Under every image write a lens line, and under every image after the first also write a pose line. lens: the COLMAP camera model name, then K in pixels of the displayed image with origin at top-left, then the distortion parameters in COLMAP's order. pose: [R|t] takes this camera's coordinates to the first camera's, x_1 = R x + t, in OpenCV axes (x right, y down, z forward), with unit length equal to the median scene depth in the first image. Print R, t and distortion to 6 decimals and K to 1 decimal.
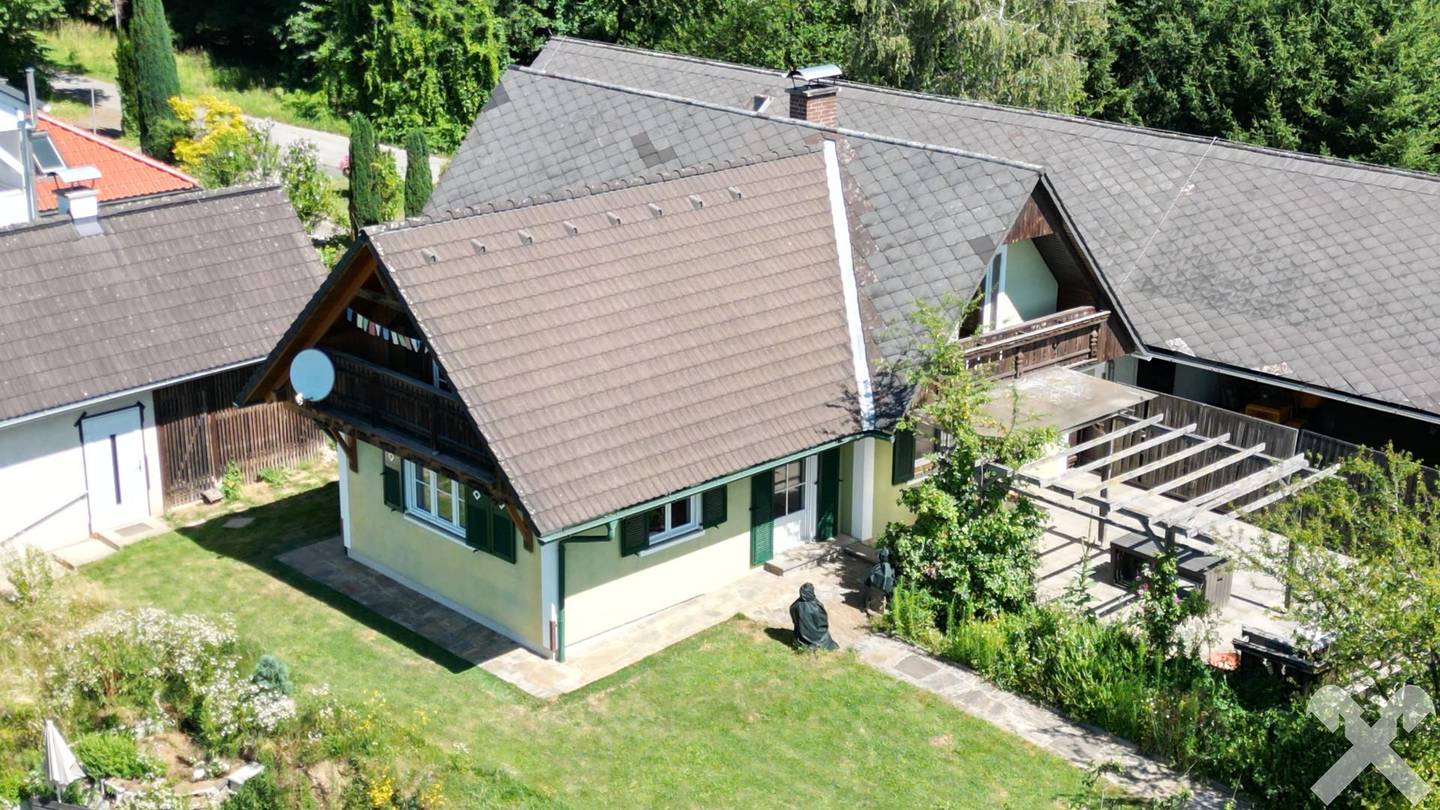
lens RADIAL K [[1975.2, 0, 720.0], [0, 1975.2, 405.0], [0, 0, 1]] dist [0.189570, -0.618393]
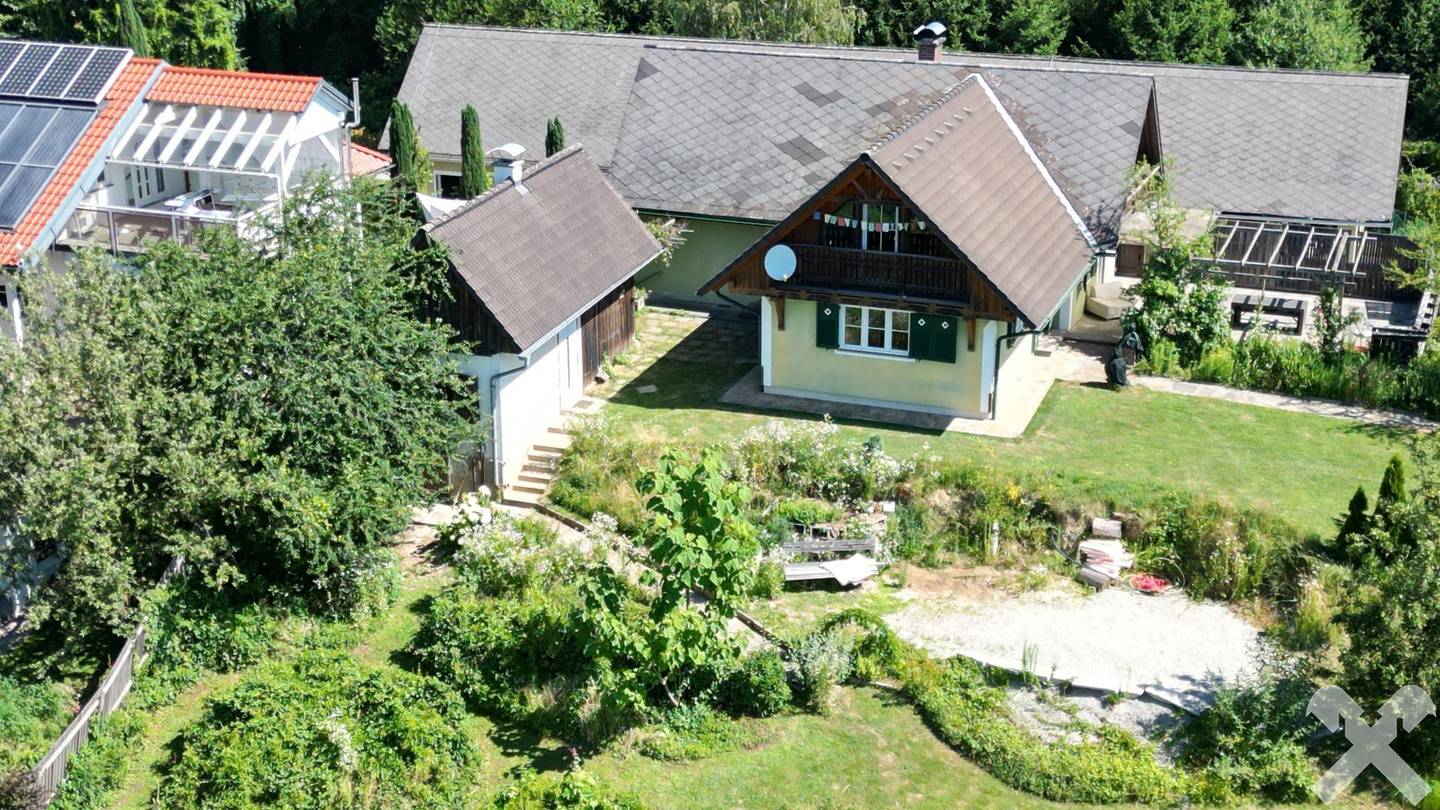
lens RADIAL K [[1975.2, 0, 720.0], [0, 1975.2, 405.0], [0, 0, 1]] dist [0.189570, -0.618393]
pose [[0.904999, -0.153862, 0.396615, -0.799806], [0.144913, 0.988043, 0.052634, 0.005627], [-0.399971, 0.009841, 0.916475, -0.300263]]
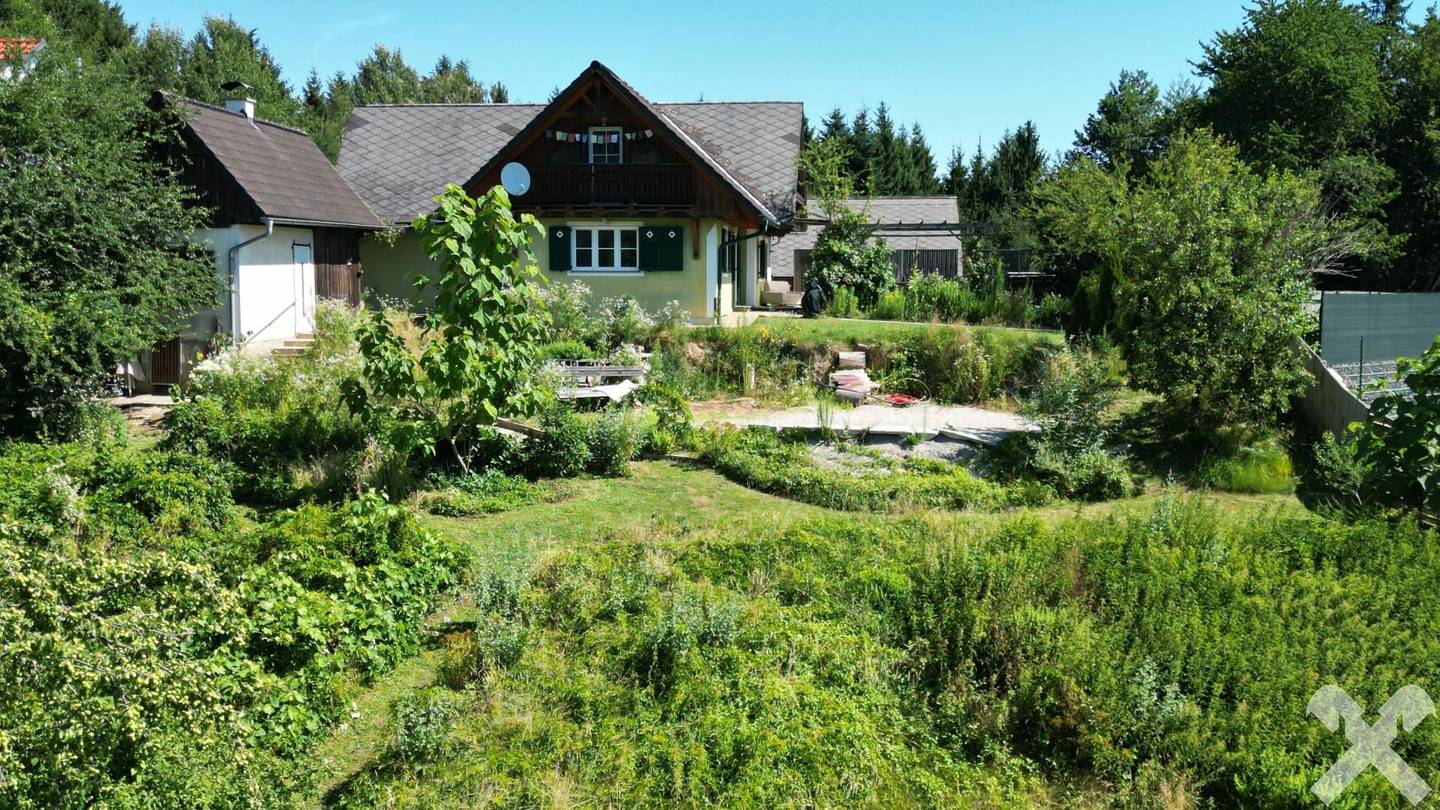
lens RADIAL K [[1410.7, 0, 720.0], [0, 1410.7, 405.0], [0, 0, 1]] dist [0.171996, -0.438671]
pose [[0.760071, -0.061629, 0.646911, -0.776001], [0.206360, 0.966856, -0.150348, 0.339925], [-0.616204, 0.247772, 0.747598, 0.108760]]
